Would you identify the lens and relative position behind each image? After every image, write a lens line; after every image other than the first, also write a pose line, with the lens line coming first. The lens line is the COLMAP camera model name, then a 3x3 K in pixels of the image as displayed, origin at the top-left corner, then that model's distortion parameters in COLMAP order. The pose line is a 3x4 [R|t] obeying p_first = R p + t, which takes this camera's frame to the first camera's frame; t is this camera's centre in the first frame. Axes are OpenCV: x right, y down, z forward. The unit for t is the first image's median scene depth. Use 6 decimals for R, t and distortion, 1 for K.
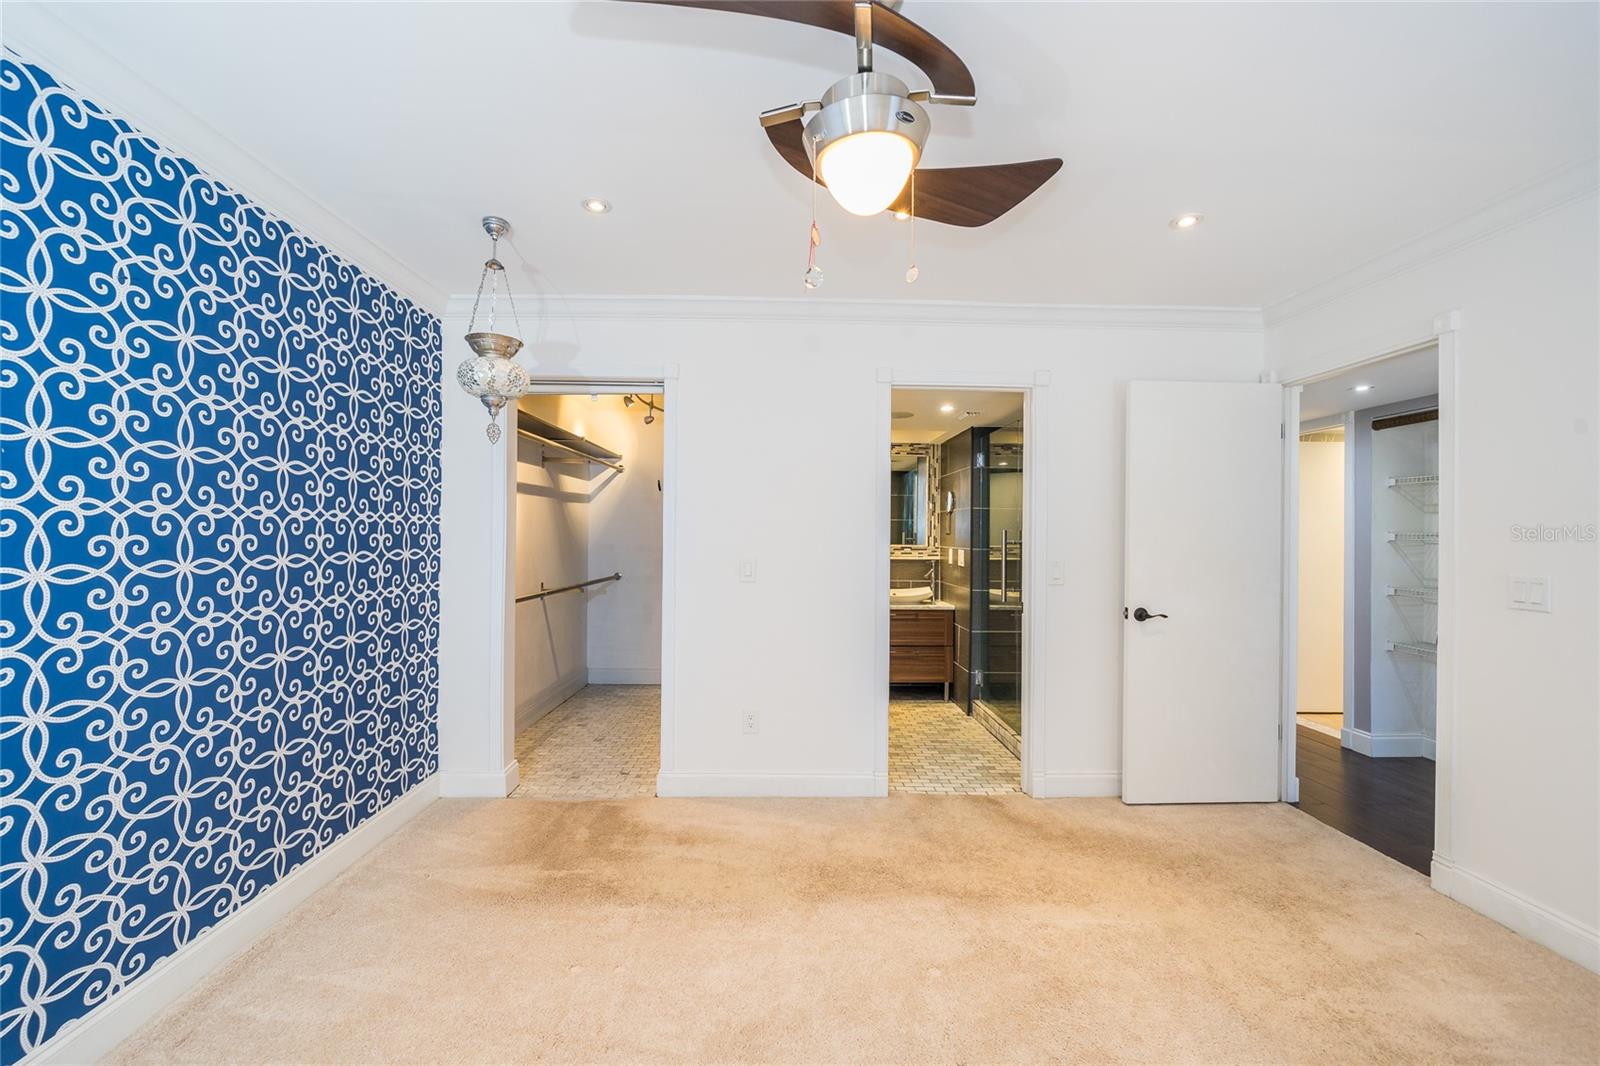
lens RADIAL K [[616.3, 0, 805.3], [0, 616.3, 535.7], [0, 0, 1]] dist [-0.001844, -0.000401]
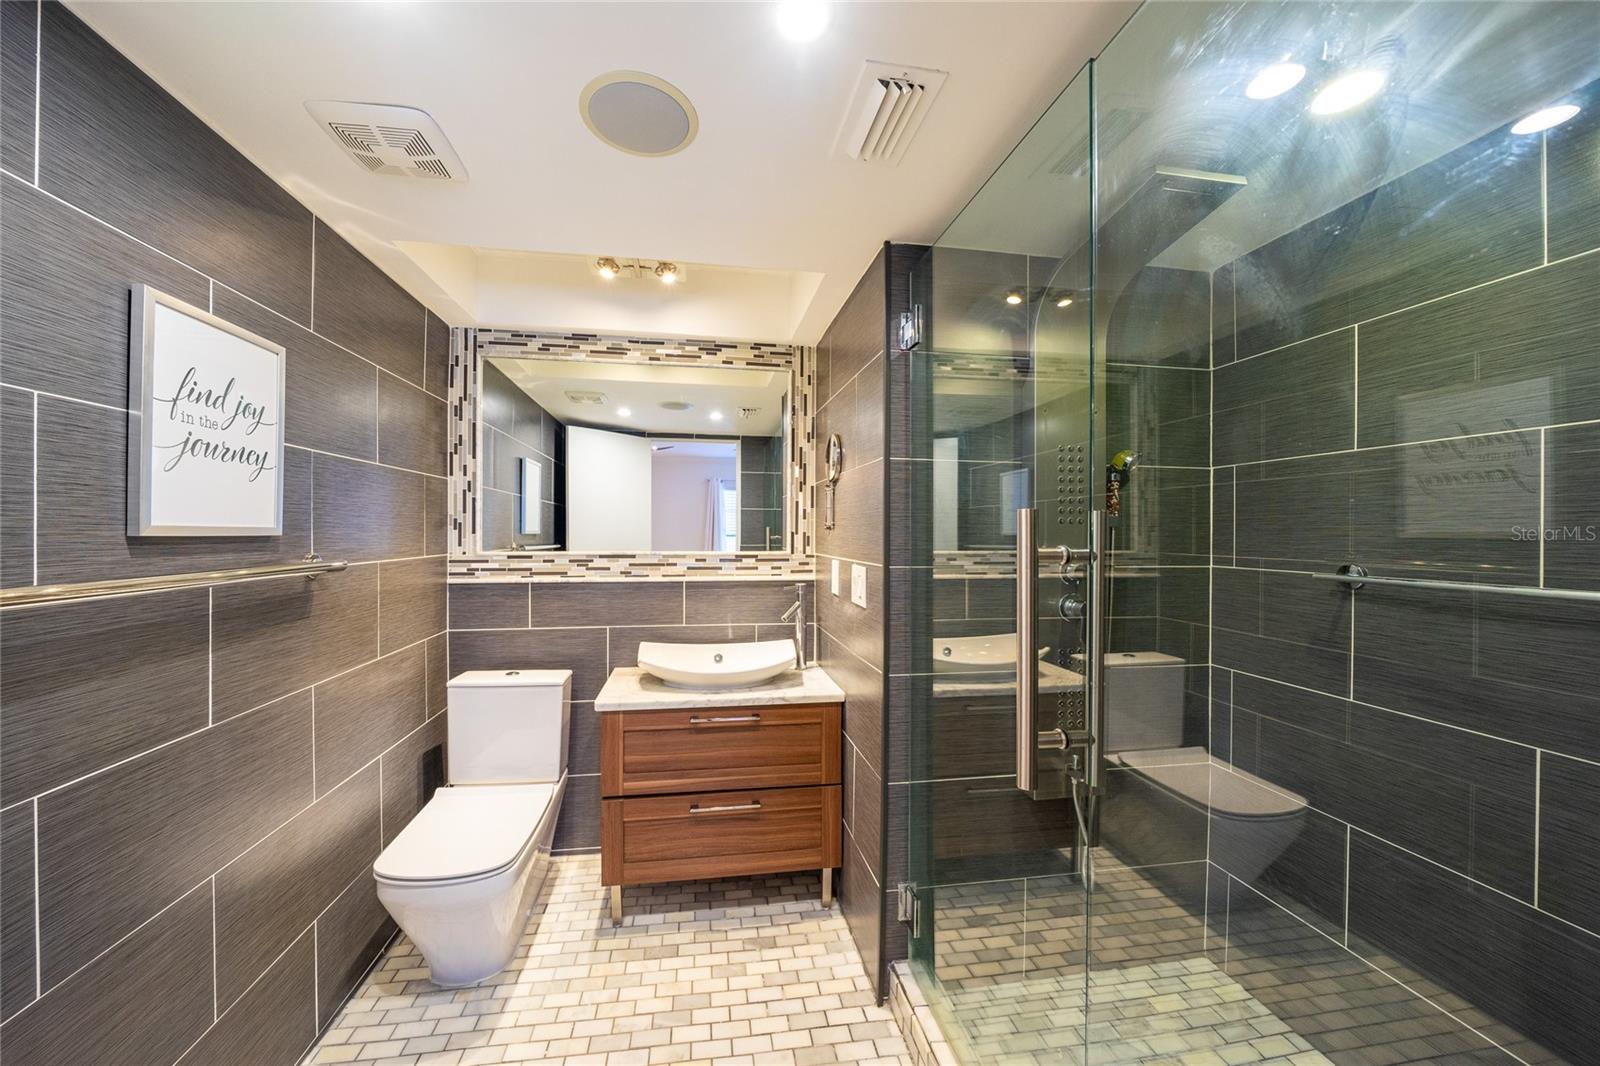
lens RADIAL K [[570.8, 0, 789.2], [0, 570.8, 532.6], [0, 0, 1]] dist [-0.003952, 0.000690]
pose [[0.990525, -0.003014, 0.137298, 0.142752], [0.003094, 0.999995, -0.000373, 0.000685], [-0.137296, 0.000794, 0.990530, 0.581092]]
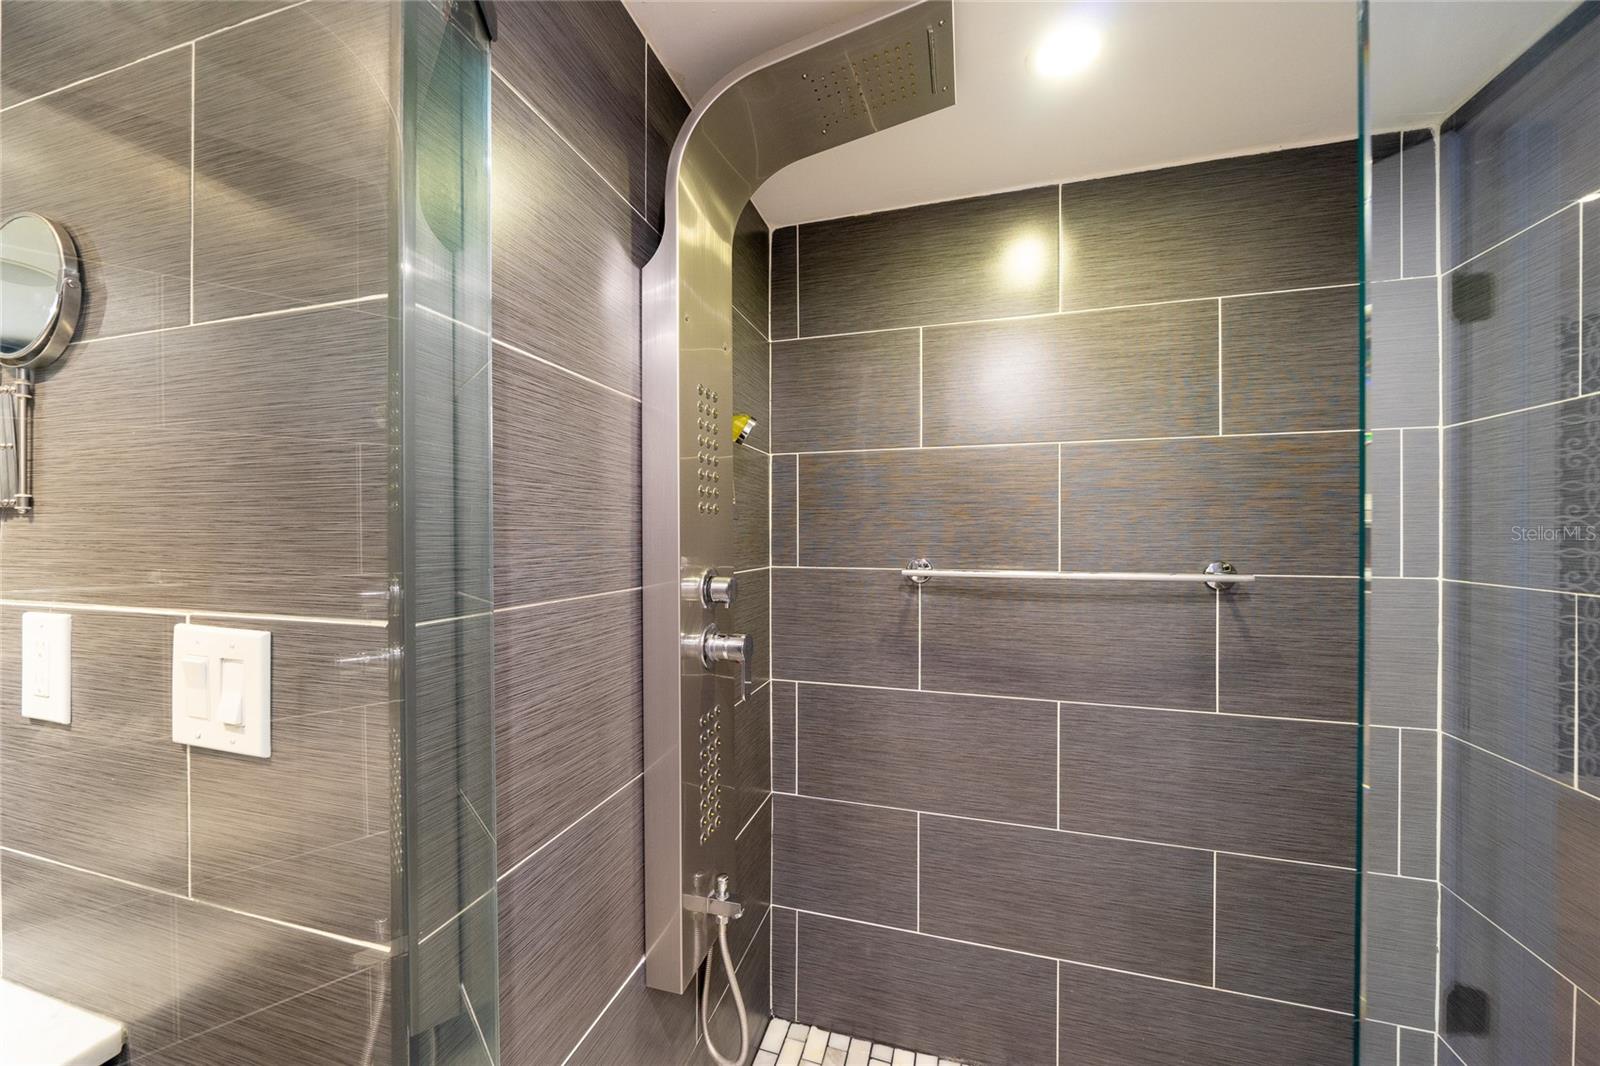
lens RADIAL K [[570.8, 0, 797.4], [0, 570.8, 526.1], [0, 0, 1]] dist [-0.003952, 0.000690]
pose [[0.290940, 0.001354, 0.956740, 0.159247], [0.001096, 0.999998, -0.001749, 0.000977], [-0.956741, 0.001557, 0.290938, 0.788890]]
